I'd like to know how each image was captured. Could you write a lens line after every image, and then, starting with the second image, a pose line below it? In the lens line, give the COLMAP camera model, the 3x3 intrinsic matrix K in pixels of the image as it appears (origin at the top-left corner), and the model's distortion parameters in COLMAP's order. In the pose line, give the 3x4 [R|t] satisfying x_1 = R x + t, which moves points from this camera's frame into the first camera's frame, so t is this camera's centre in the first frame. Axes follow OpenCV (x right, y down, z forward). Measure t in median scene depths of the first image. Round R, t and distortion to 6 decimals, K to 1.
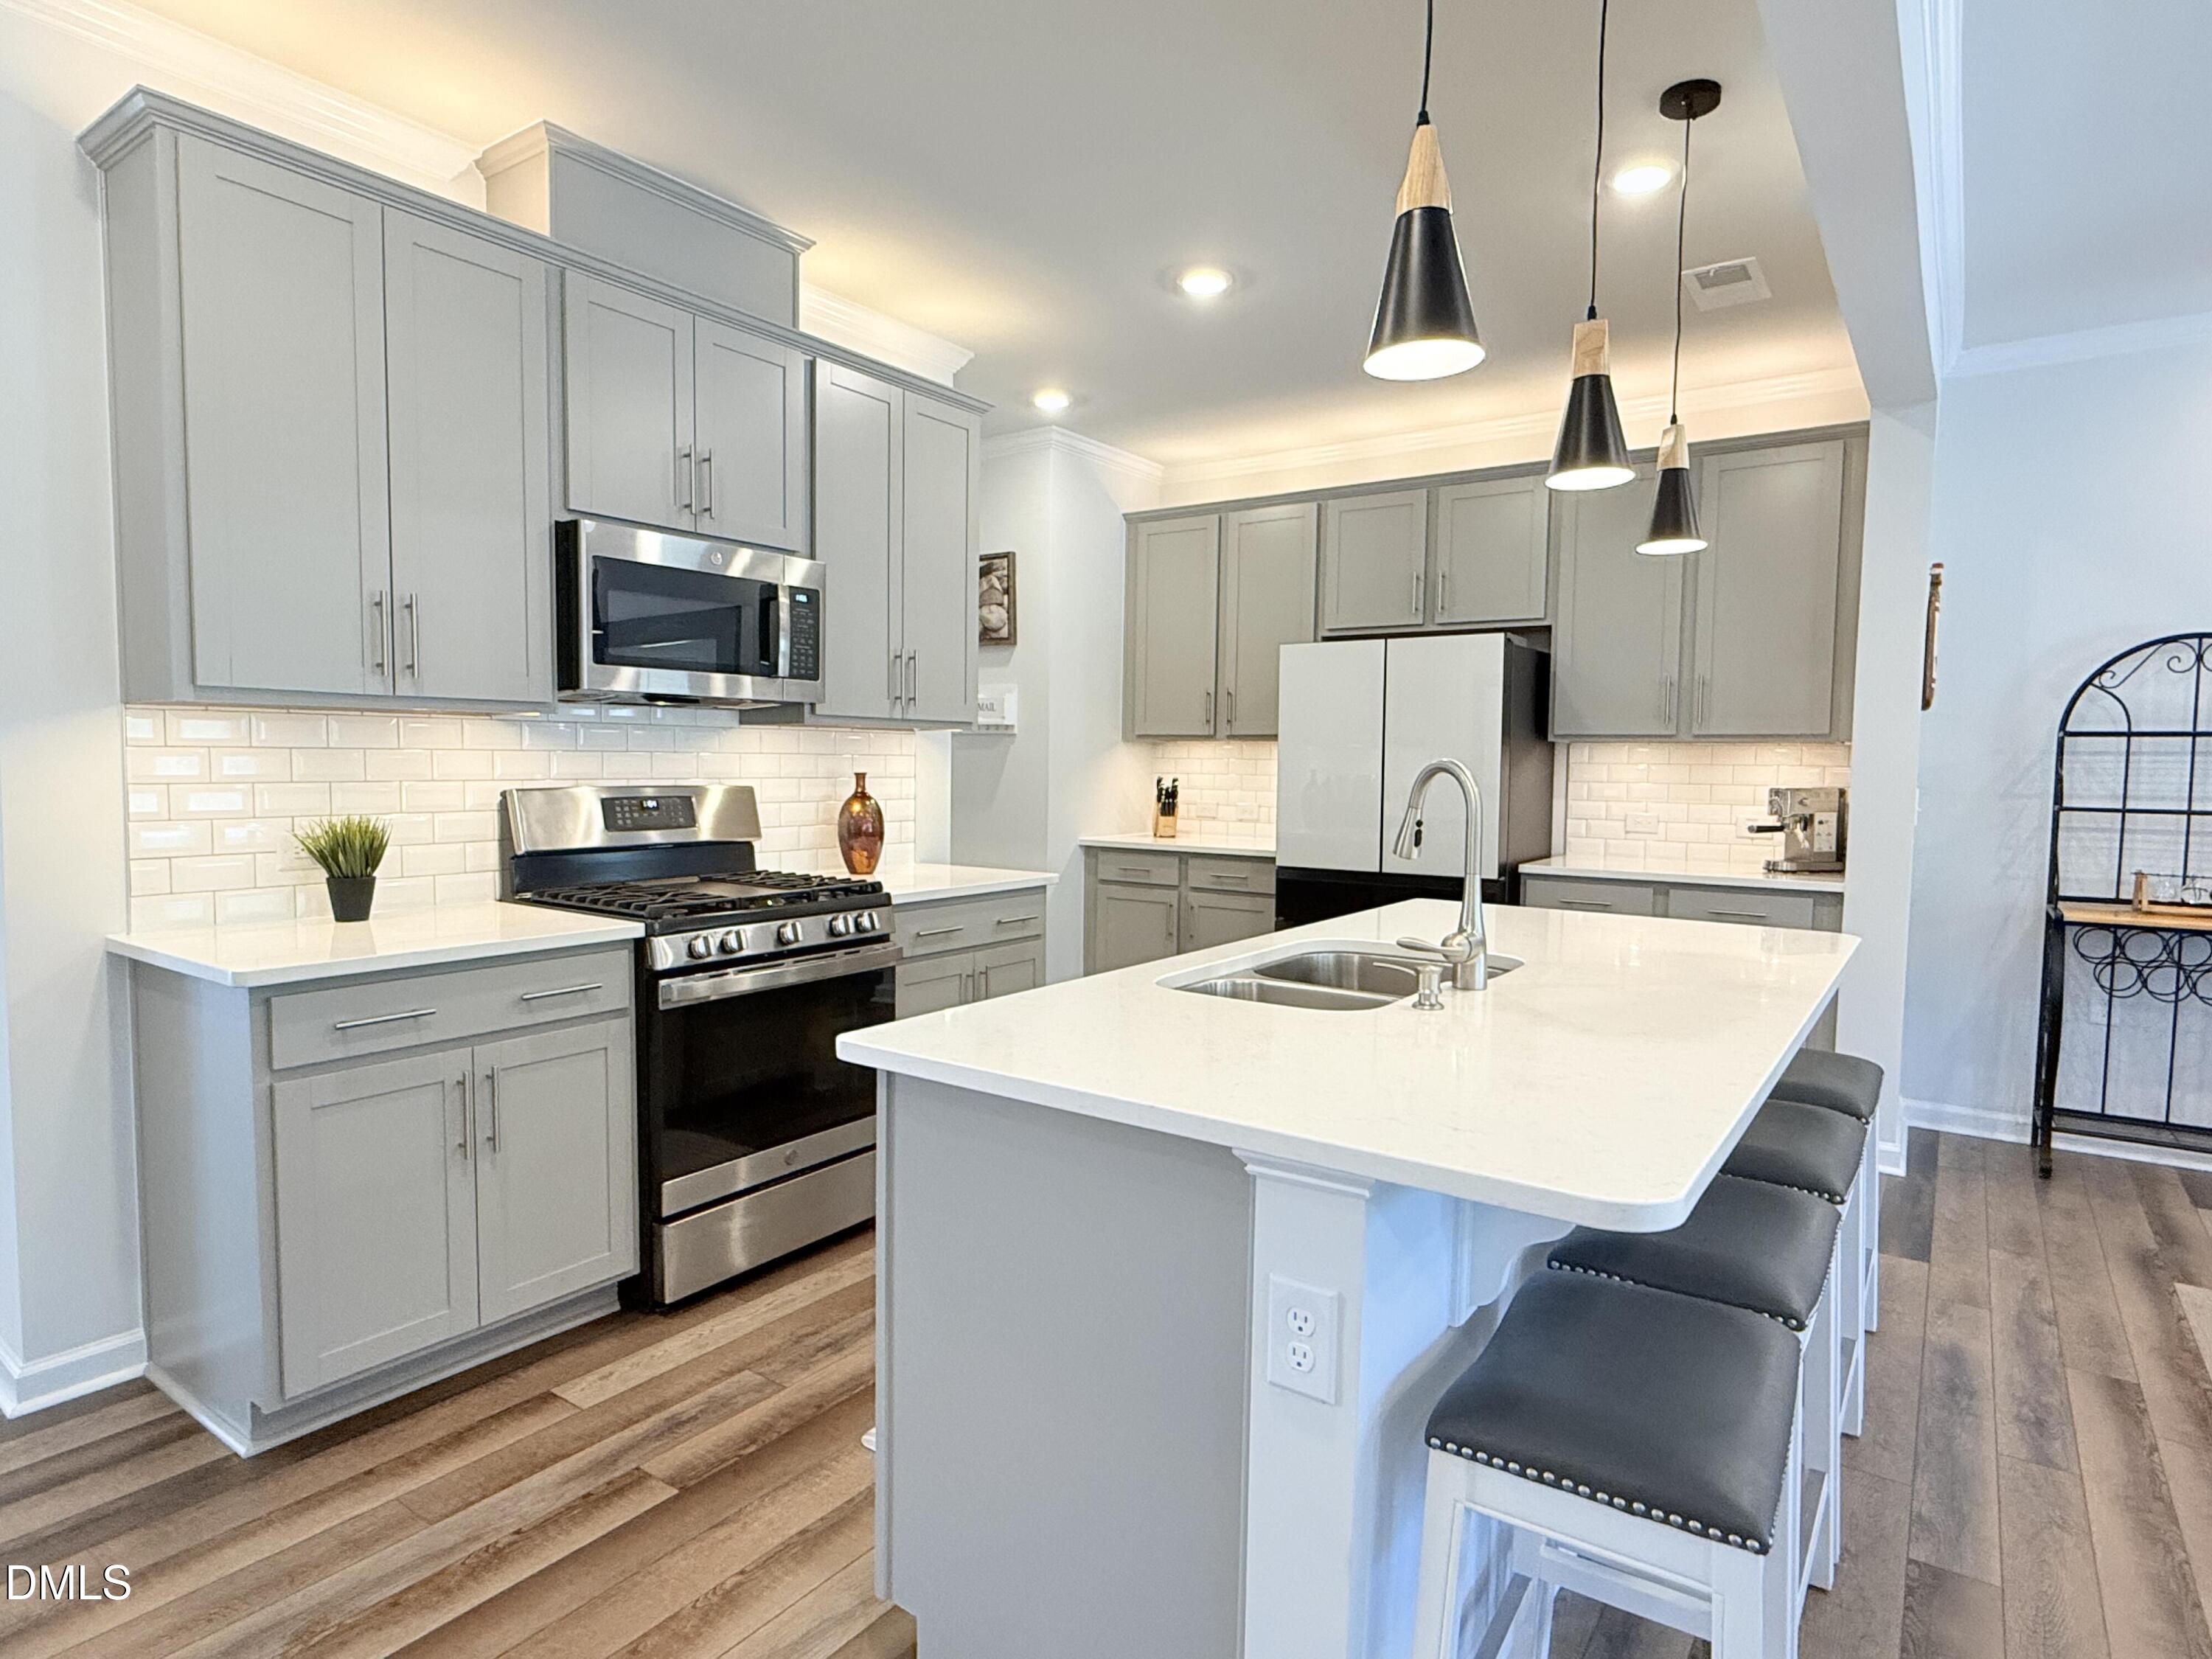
lens RADIAL K [[1224.5, 0, 1106.0], [0, 1224.5, 829.5], [0, 0, 1]] dist [-0.005230, -0.000718]
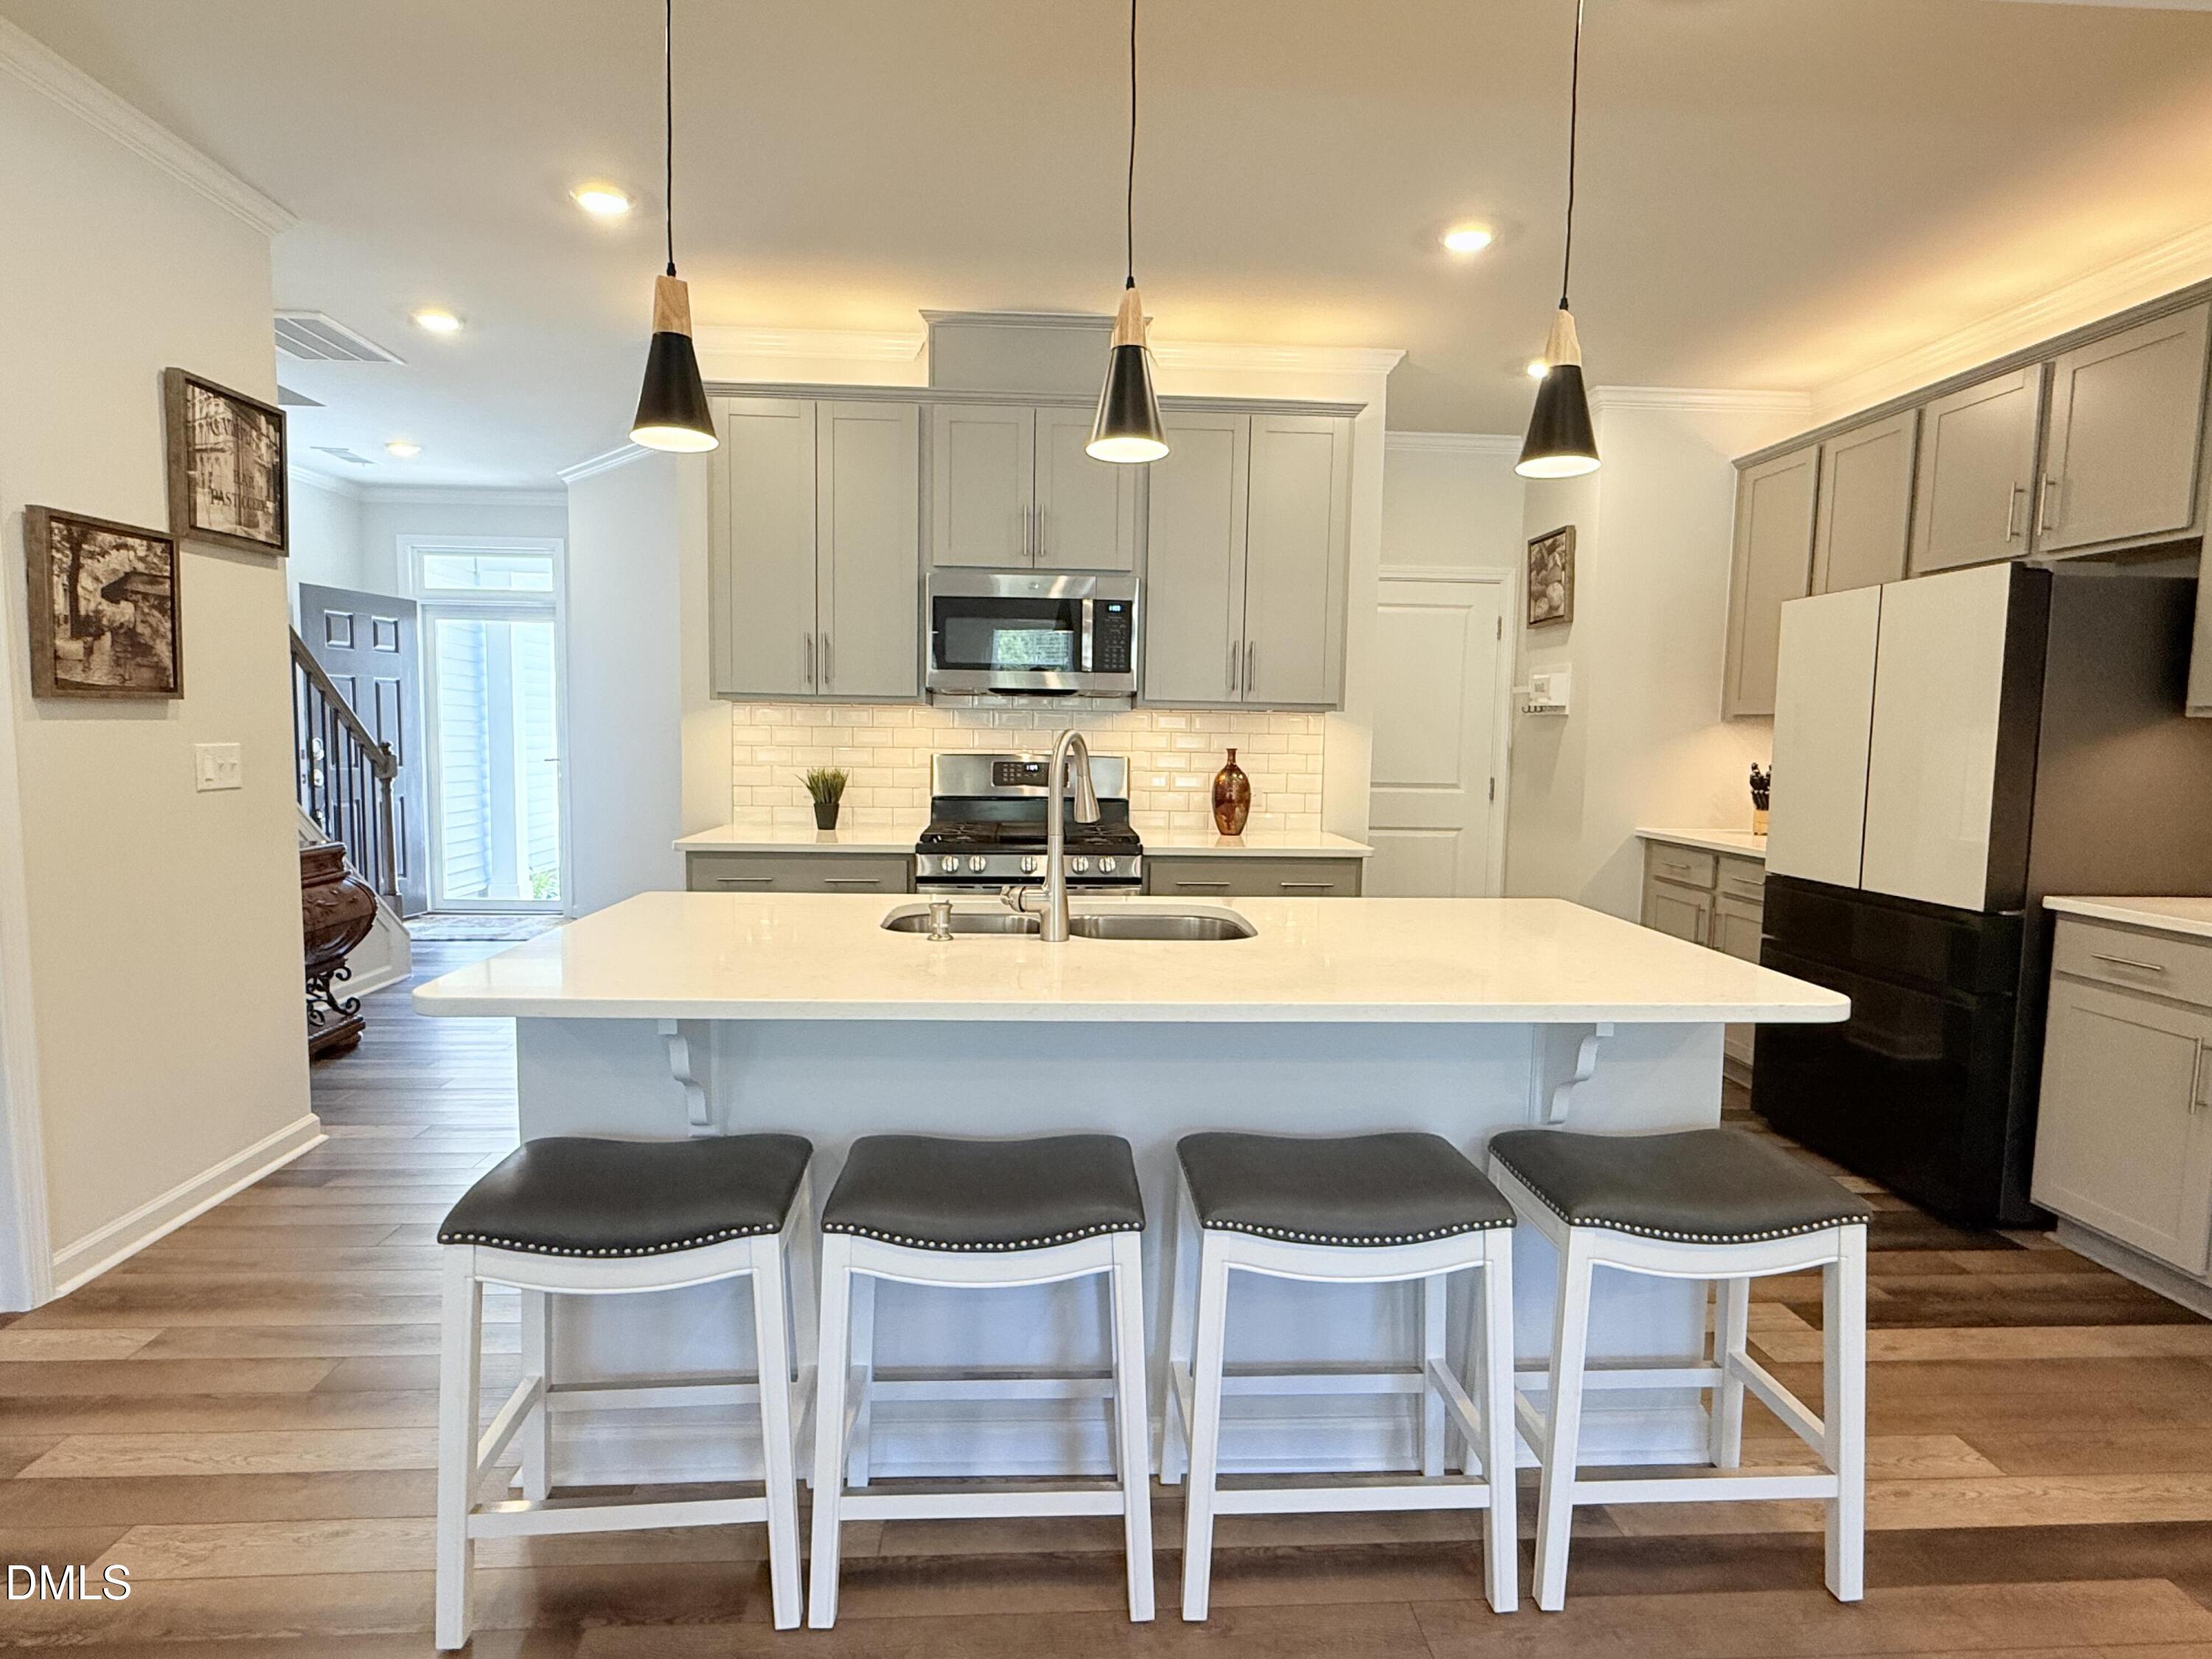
lens RADIAL K [[1171.1, 0, 1099.1], [0, 1171.1, 833.0], [0, 0, 1]] dist [-0.001445, -0.001185]
pose [[0.620769, 0.067642, -0.781070, 0.664945], [-0.055035, 0.997573, 0.042651, -0.007252], [0.782060, 0.016510, 0.622985, 0.221174]]
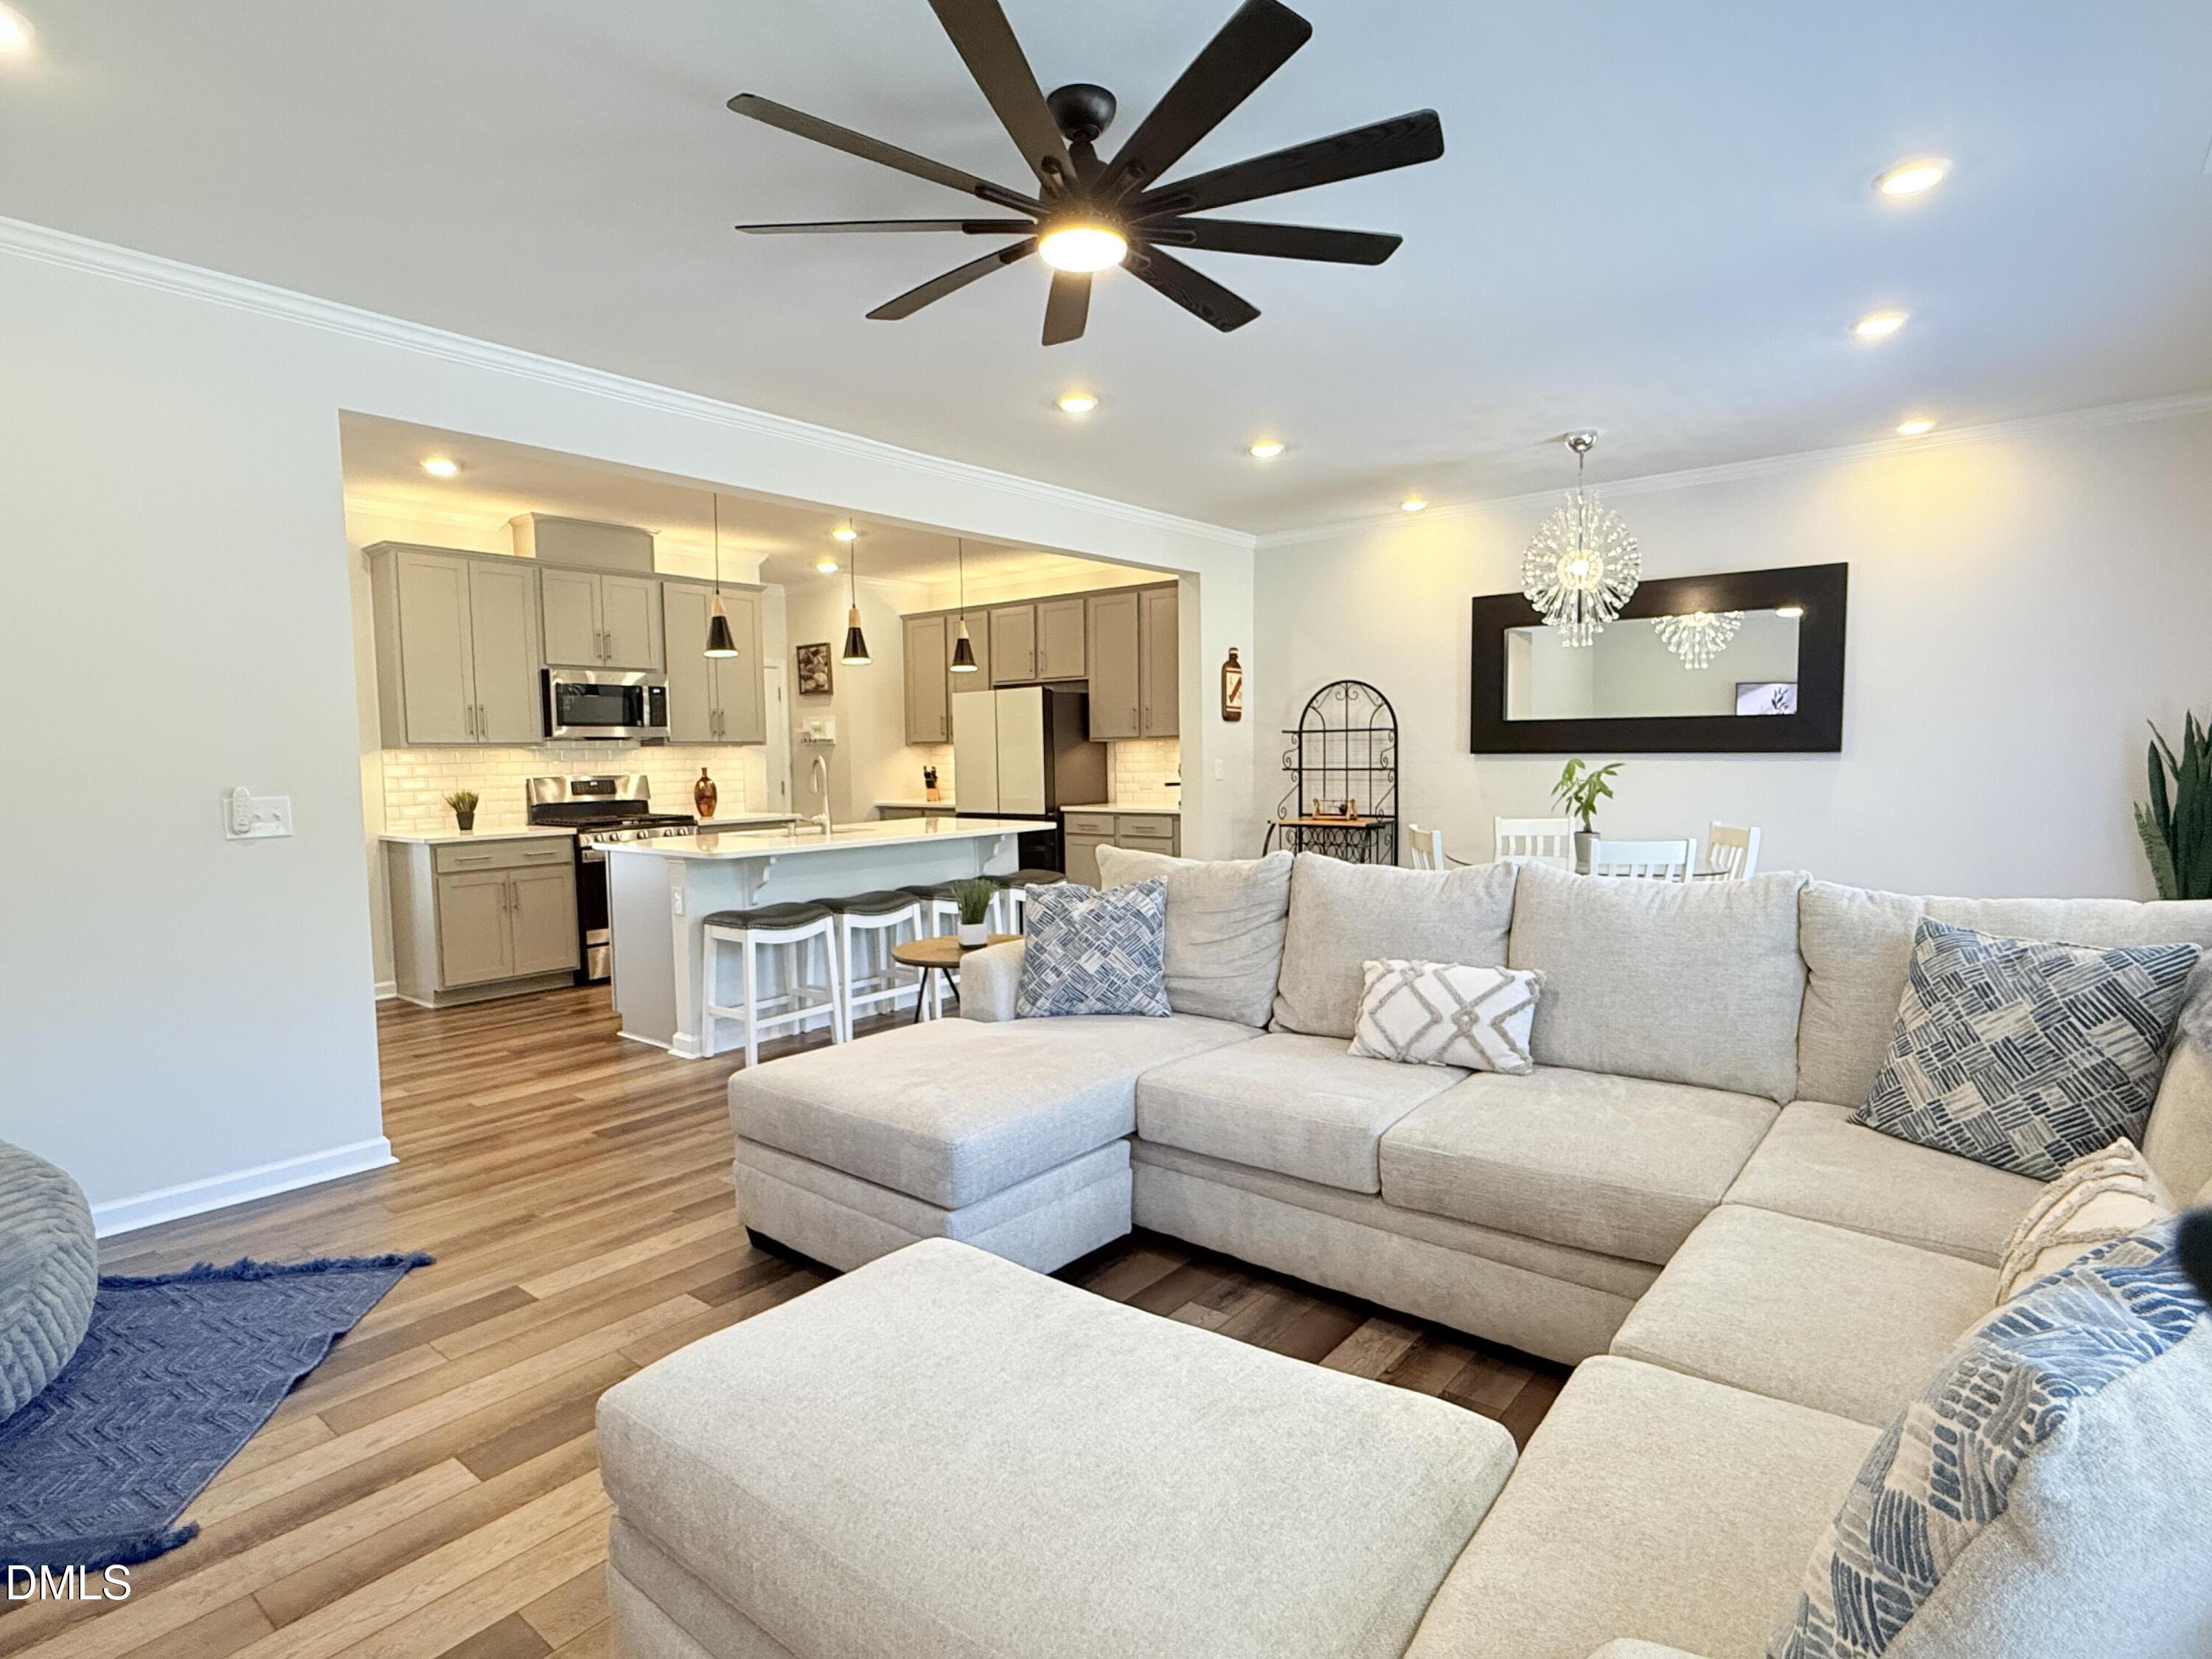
lens RADIAL K [[1146.5, 0, 1099.6], [0, 1146.5, 825.0], [0, 0, 1]] dist [0.004757, 0.000108]
pose [[0.996823, -0.023027, -0.076244, 0.684183], [0.023468, 0.999713, 0.004884, 0.063734], [0.076110, -0.006658, 0.997077, -0.998524]]
